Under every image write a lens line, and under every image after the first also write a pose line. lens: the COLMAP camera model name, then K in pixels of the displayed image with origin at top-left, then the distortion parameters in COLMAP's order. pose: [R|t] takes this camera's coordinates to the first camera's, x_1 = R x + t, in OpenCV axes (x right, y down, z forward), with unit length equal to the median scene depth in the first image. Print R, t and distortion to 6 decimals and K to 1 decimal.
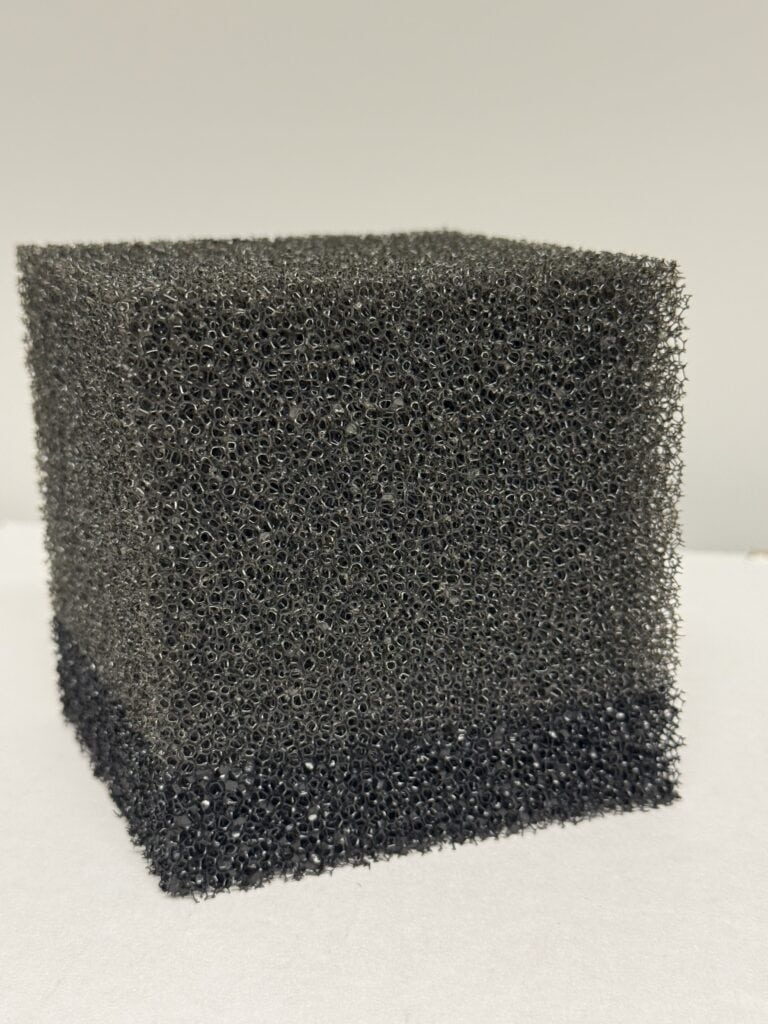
lens RADIAL K [[1464.7, 0, 384.0], [0, 1464.7, 512.0], [0, 0, 1]] dist [0.170218, -0.035714]
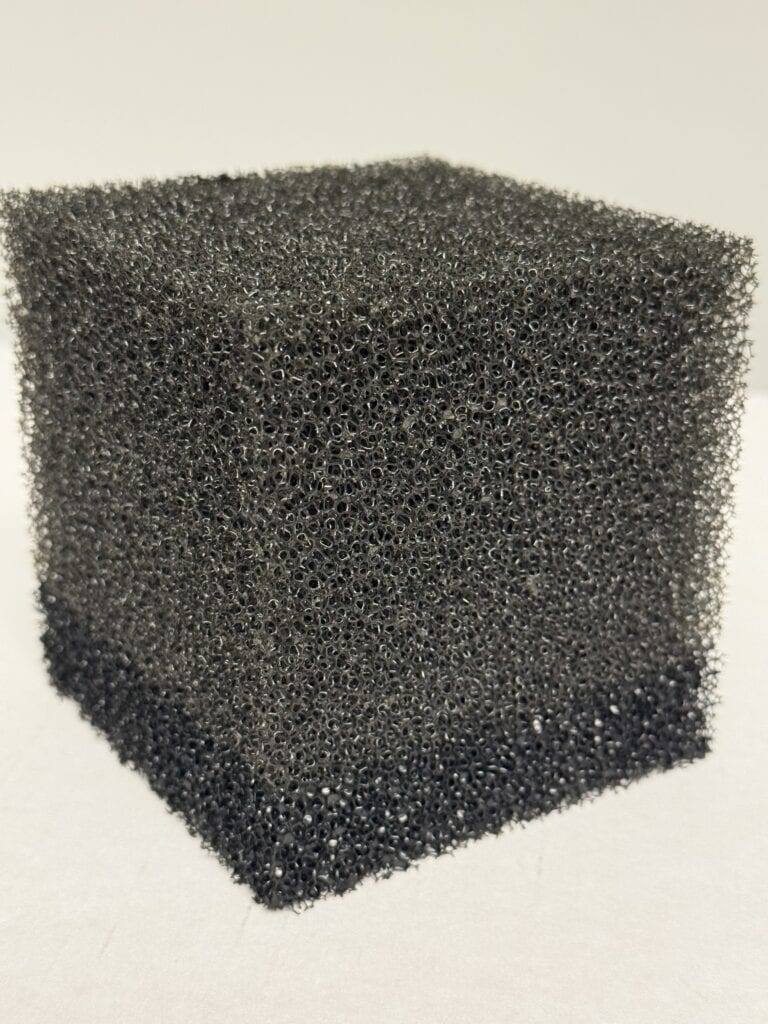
lens RADIAL K [[1464.7, 0, 384.0], [0, 1464.7, 512.0], [0, 0, 1]] dist [0.170218, -0.035714]
pose [[0.979895, -0.040207, 0.195421, -0.246393], [0.012770, 0.990114, 0.139681, -0.133987], [-0.199105, -0.134377, 0.970721, 0.071753]]
